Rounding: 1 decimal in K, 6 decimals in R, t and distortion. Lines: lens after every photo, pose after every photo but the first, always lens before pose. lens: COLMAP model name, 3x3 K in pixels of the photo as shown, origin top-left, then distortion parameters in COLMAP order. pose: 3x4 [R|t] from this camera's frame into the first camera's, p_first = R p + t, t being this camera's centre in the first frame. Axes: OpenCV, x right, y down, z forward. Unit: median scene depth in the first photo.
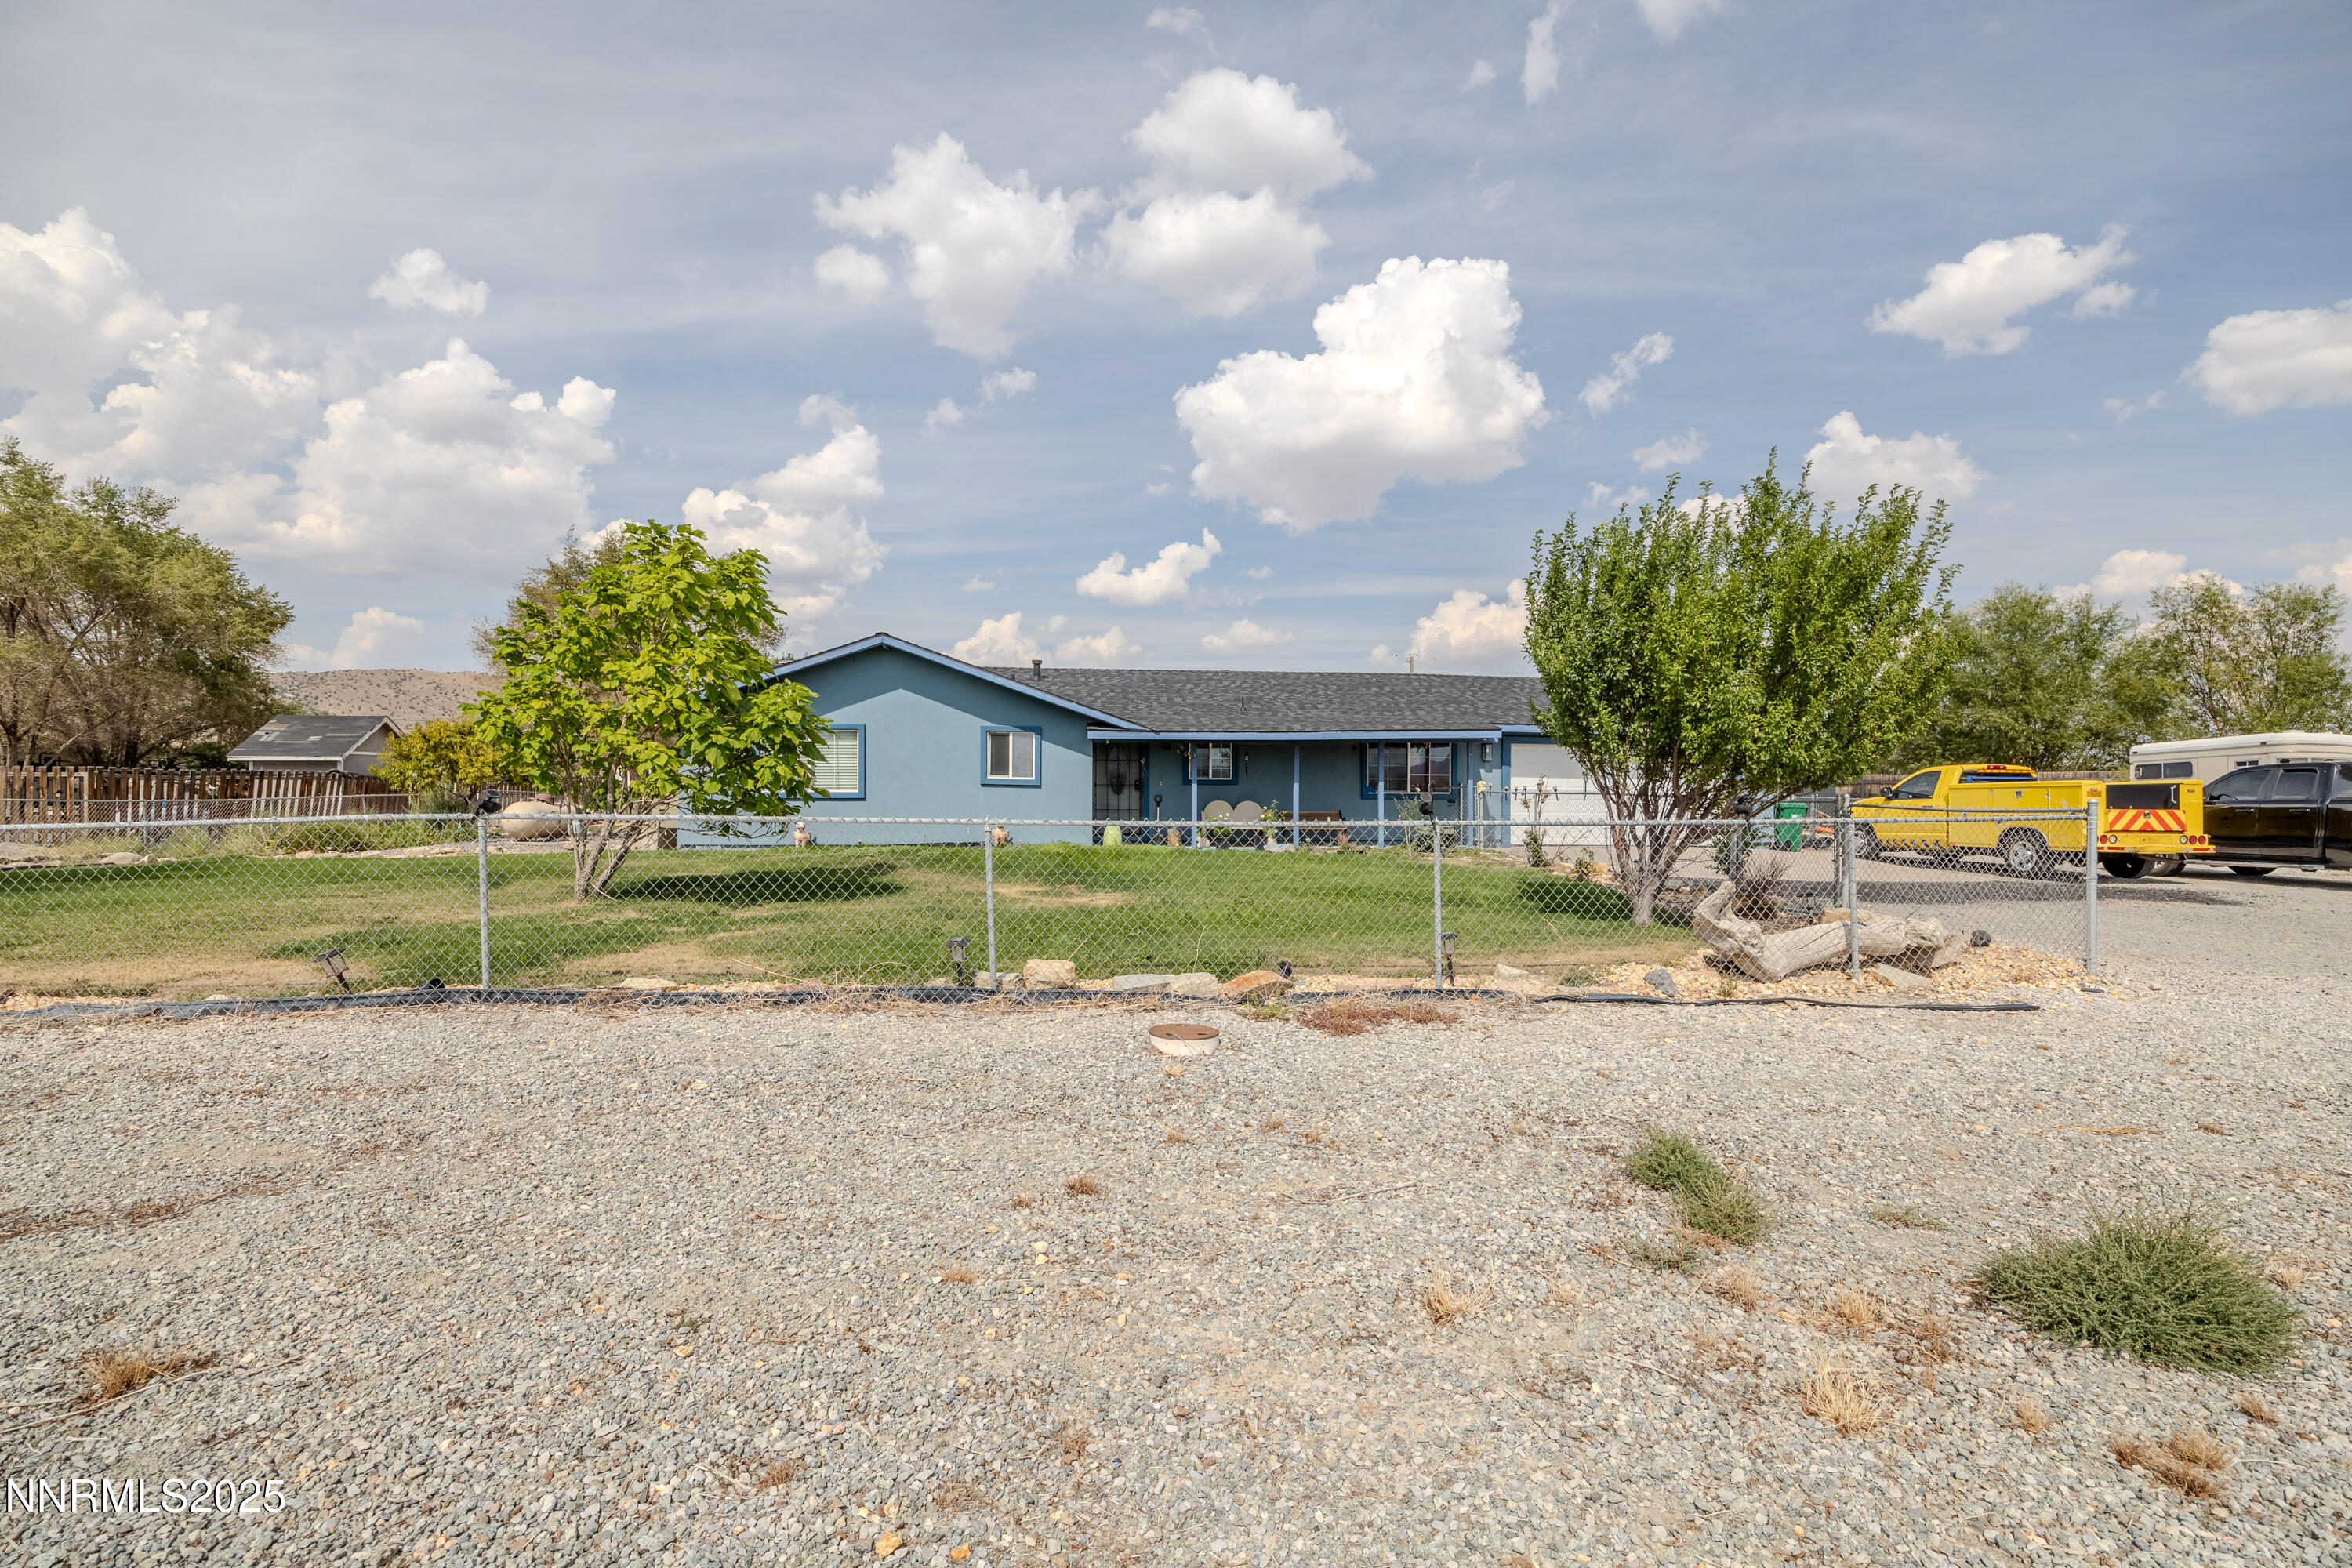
lens RADIAL K [[1089.2, 0, 1176.0], [0, 1089.2, 784.0], [0, 0, 1]] dist [0.024484, -0.028372]
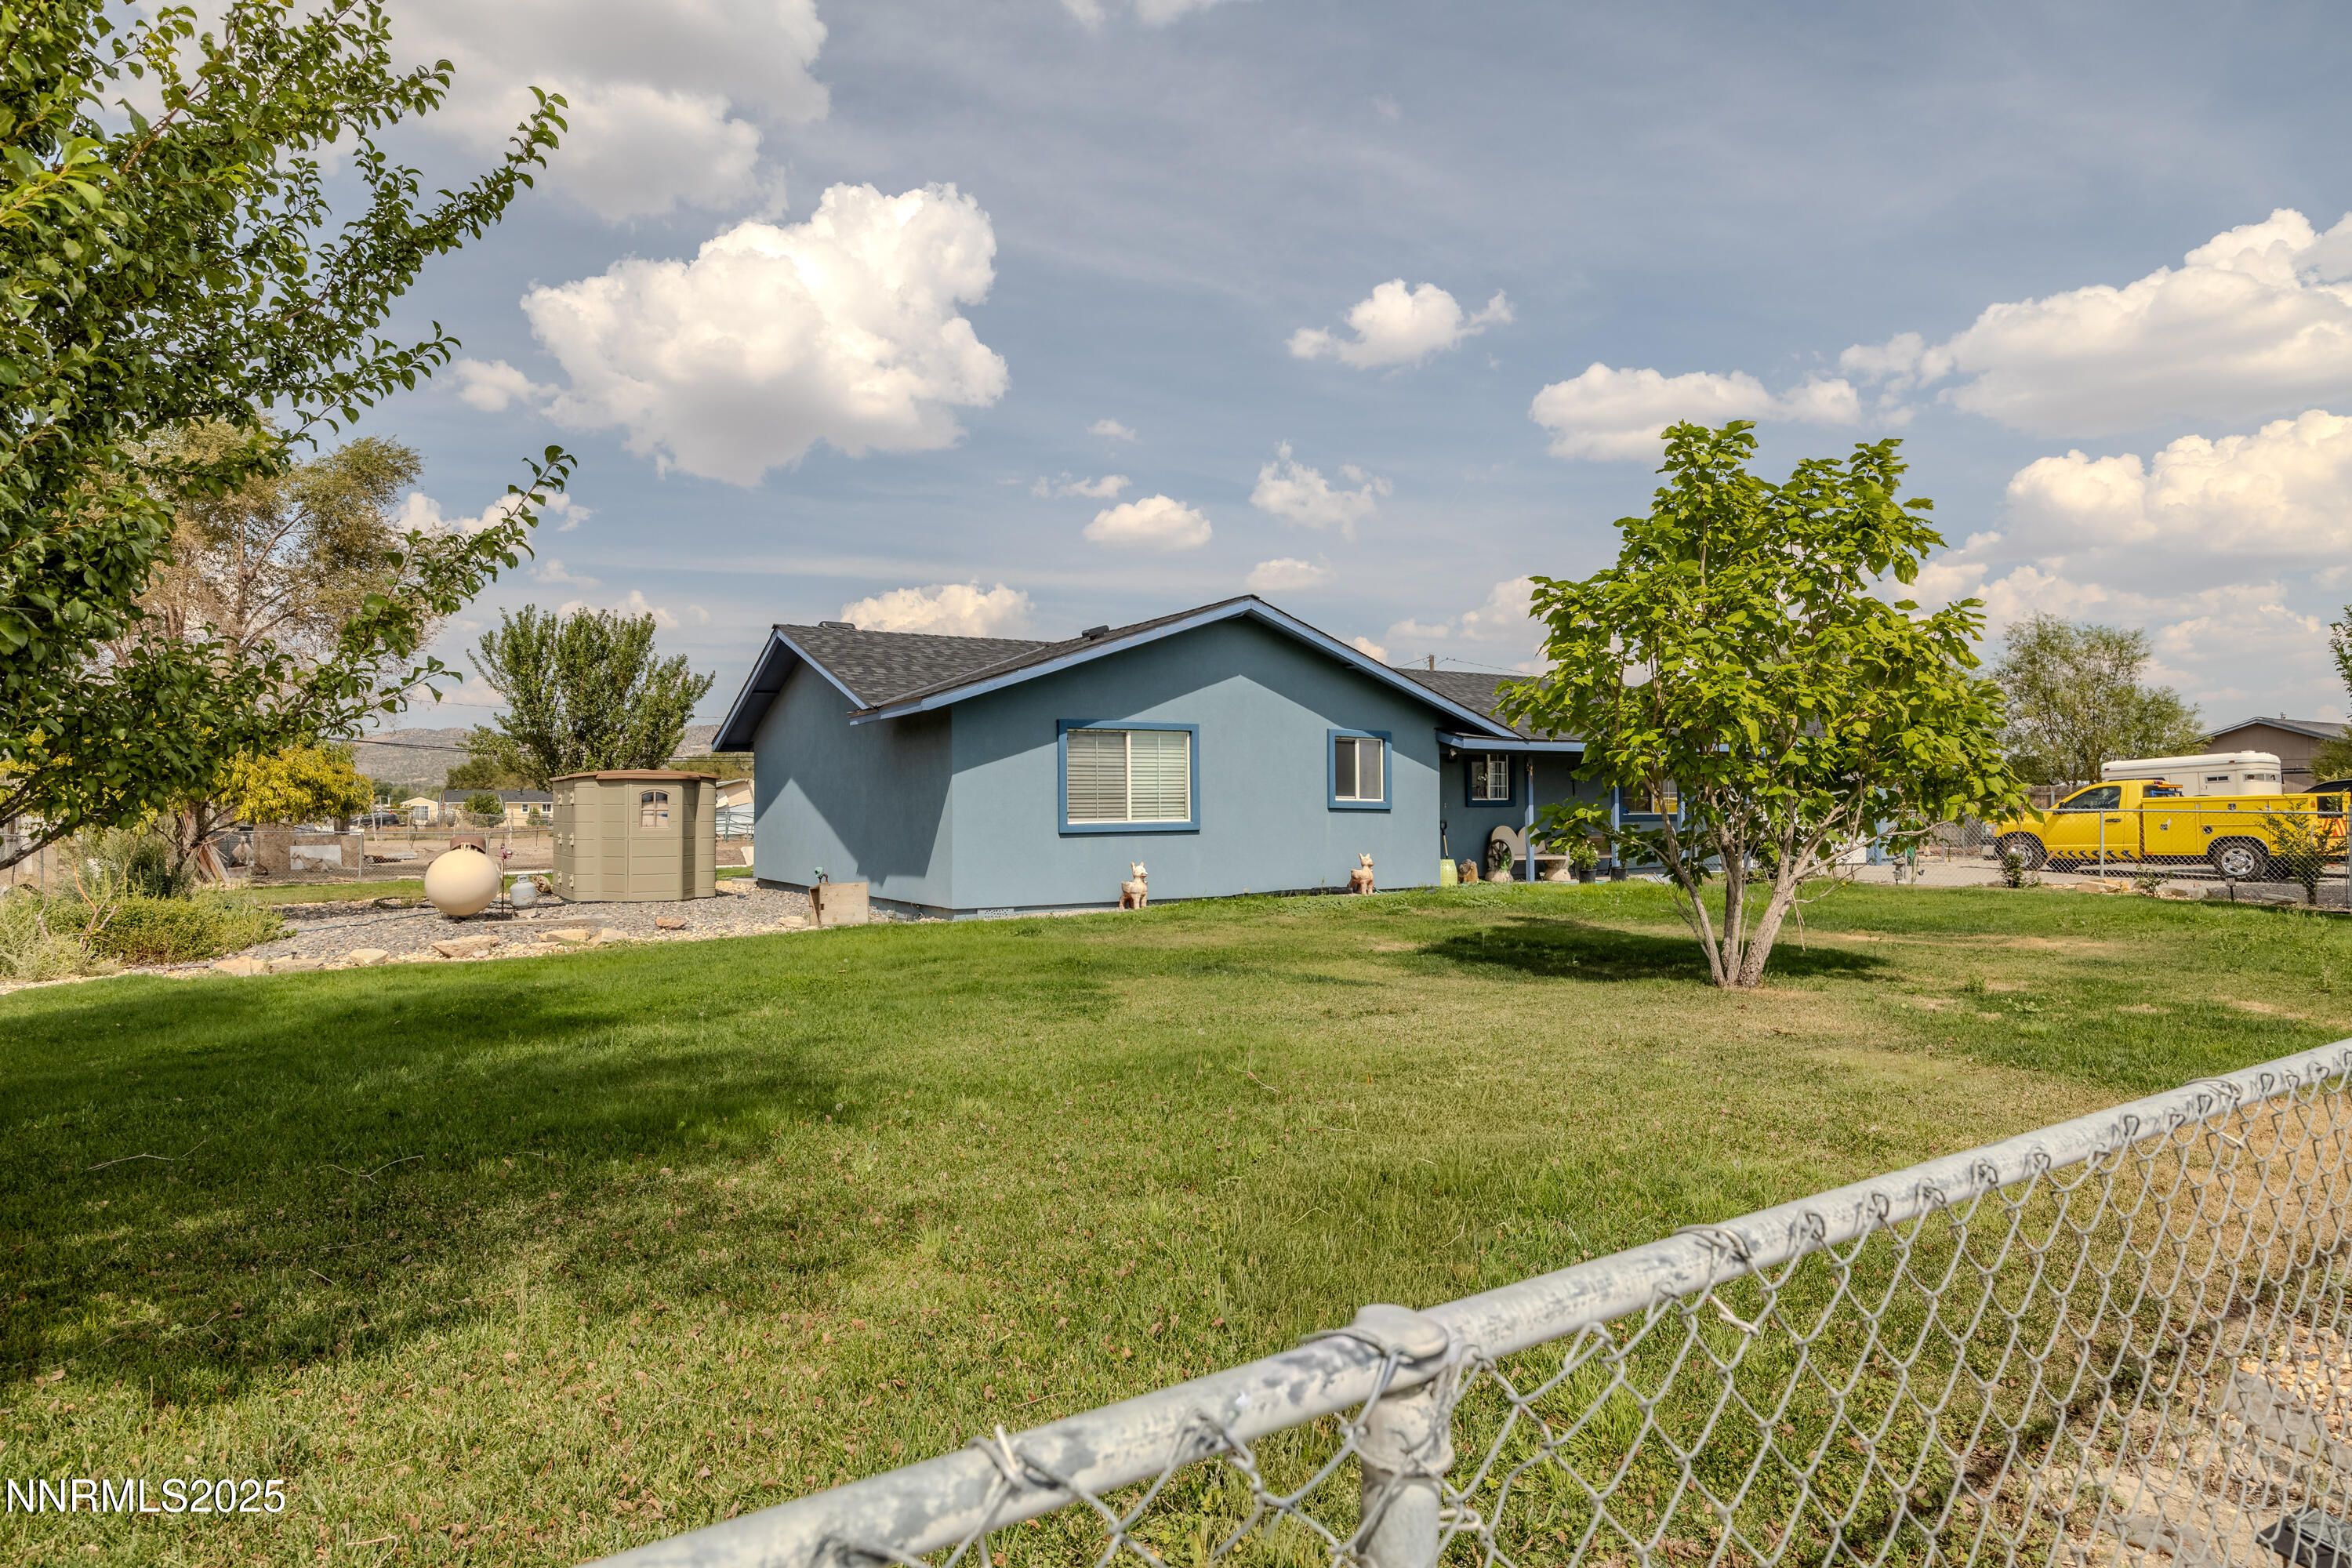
lens RADIAL K [[1251.0, 0, 1176.0], [0, 1251.0, 784.0], [0, 0, 1]] dist [-0.016617, 0.000028]
pose [[0.883620, -0.003238, 0.468193, -0.616811], [0.005953, 0.999973, -0.004318, -0.012395], [-0.468167, 0.006603, 0.883616, 0.280663]]
